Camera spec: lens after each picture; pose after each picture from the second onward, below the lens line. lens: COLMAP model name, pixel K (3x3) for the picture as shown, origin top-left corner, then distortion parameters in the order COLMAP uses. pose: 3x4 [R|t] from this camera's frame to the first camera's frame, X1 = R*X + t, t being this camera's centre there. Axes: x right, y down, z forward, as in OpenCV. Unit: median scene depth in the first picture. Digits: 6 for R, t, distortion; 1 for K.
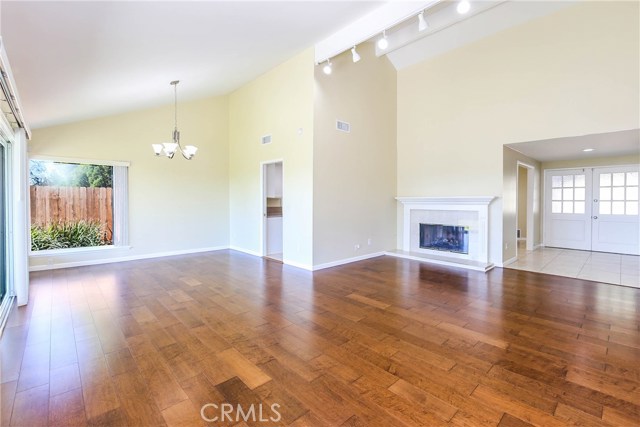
lens RADIAL K [[284.0, 0, 314.2], [0, 284.0, 207.4], [0, 0, 1]] dist [0.001062, -0.006471]
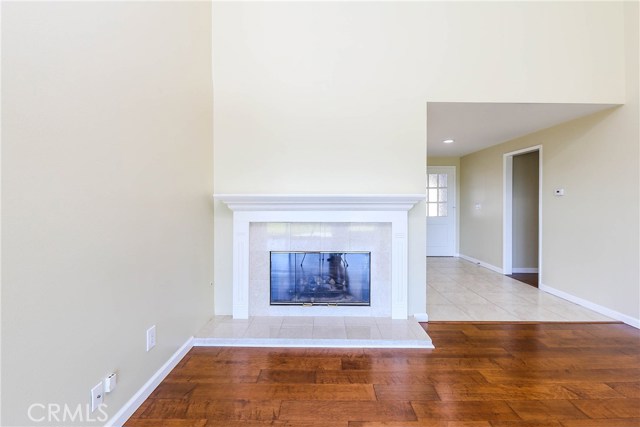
lens RADIAL K [[284.0, 0, 322.3], [0, 284.0, 203.5], [0, 0, 1]] dist [0.001062, -0.006471]
pose [[0.684435, -0.000202, 0.729074, 0.118356], [0.015058, 0.999791, -0.013859, -0.016944], [-0.728919, 0.020464, 0.684294, 0.756409]]
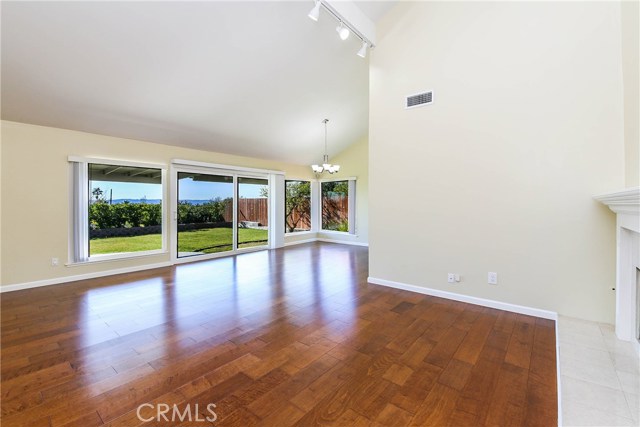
lens RADIAL K [[284.0, 0, 317.3], [0, 284.0, 205.5], [0, 0, 1]] dist [0.001062, -0.006471]
pose [[0.129237, 0.004077, -0.991605, 0.794425], [-0.023182, 0.999731, 0.001089, -0.014105], [0.991343, 0.022847, 0.129296, 0.681146]]
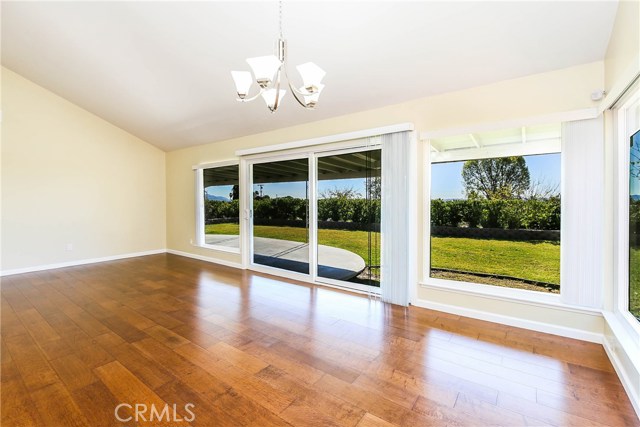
lens RADIAL K [[284.0, 0, 323.8], [0, 284.0, 207.6], [0, 0, 1]] dist [0.001062, -0.006471]
pose [[-0.979868, 0.016158, -0.198990, -0.419579], [0.006760, 0.998833, 0.047819, -0.030947], [0.199531, 0.045511, -0.978834, 1.253381]]
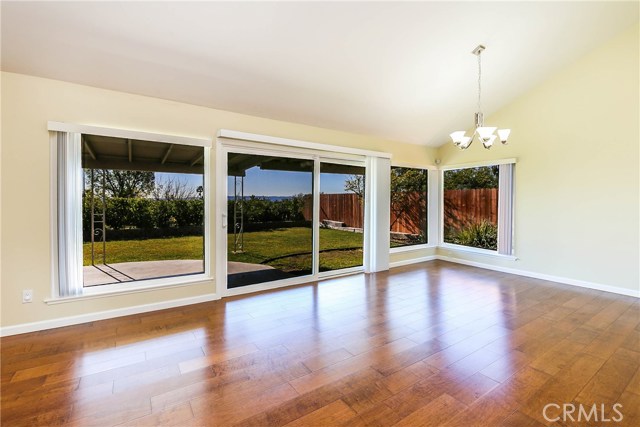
lens RADIAL K [[284.0, 0, 318.7], [0, 284.0, 211.0], [0, 0, 1]] dist [0.001062, -0.006471]
pose [[-0.141038, 0.039222, -0.989227, 0.273952], [-0.030877, 0.998555, 0.043994, -0.024079], [0.989523, 0.036749, -0.139623, 0.598582]]
